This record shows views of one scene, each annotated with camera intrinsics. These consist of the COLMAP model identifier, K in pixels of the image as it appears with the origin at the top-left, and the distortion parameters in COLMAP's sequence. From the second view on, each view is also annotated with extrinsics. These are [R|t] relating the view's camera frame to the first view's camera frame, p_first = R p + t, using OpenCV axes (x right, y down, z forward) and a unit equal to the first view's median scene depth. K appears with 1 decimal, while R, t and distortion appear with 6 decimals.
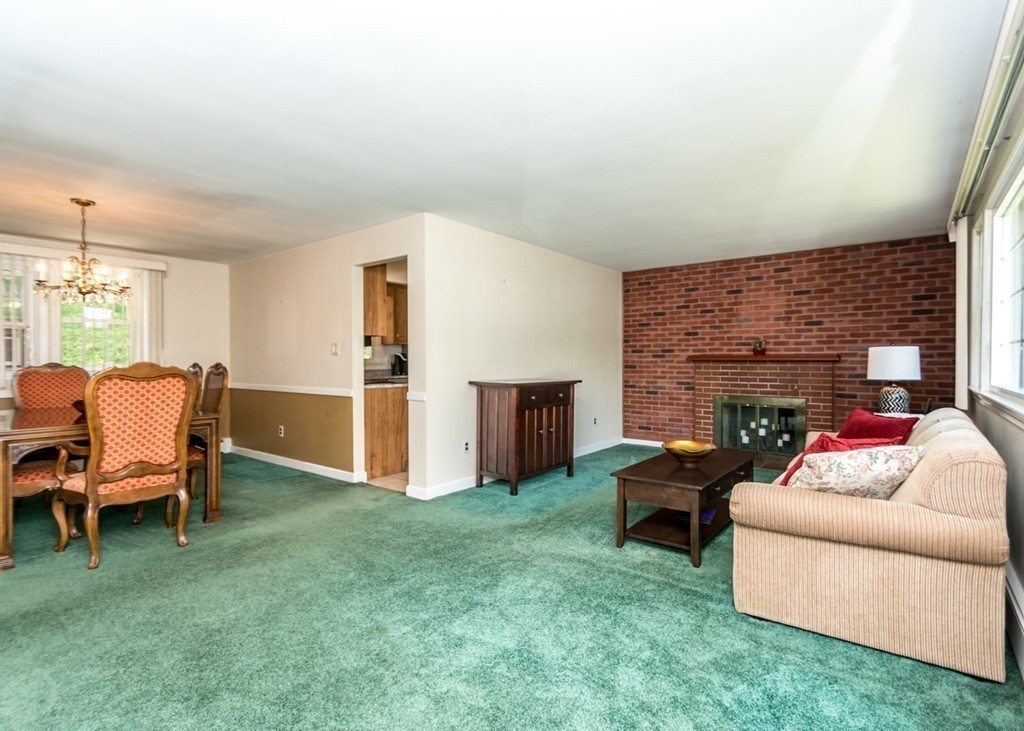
lens RADIAL K [[483.6, 0, 540.2], [0, 483.6, 360.1], [0, 0, 1]] dist [0.004015, -0.002453]
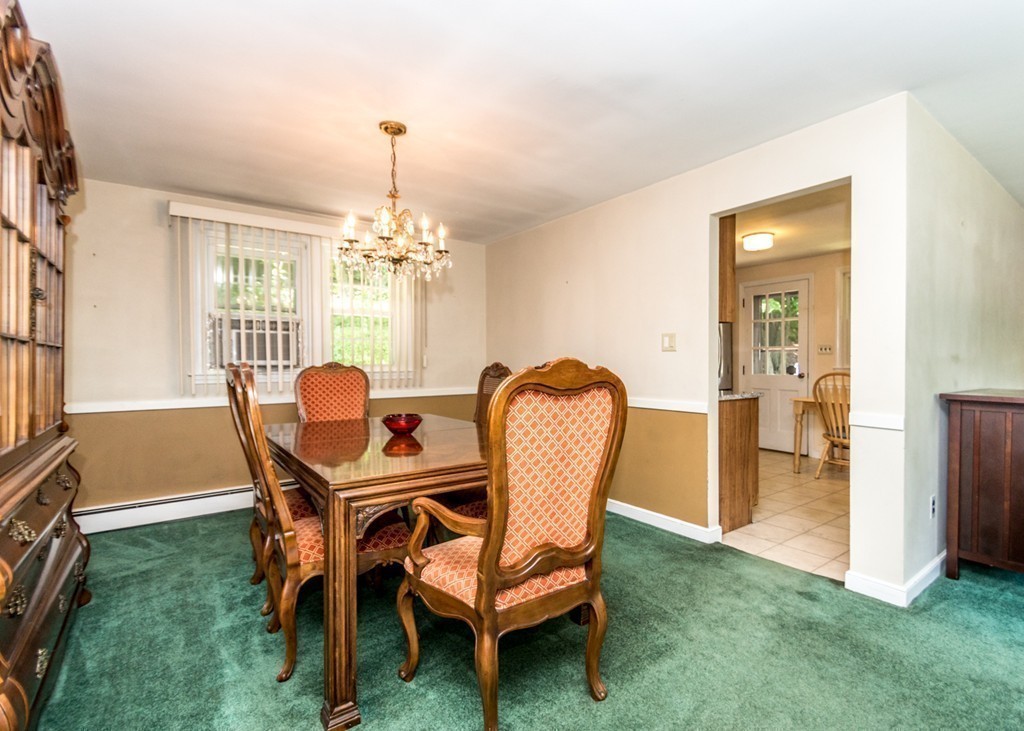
lens RADIAL K [[483.6, 0, 540.2], [0, 483.6, 360.1], [0, 0, 1]] dist [0.004015, -0.002453]
pose [[0.961448, -0.001233, -0.274985, -0.473900], [0.000895, 0.999999, -0.001357, 0.003890], [0.274986, 0.001058, 0.961448, 0.334943]]
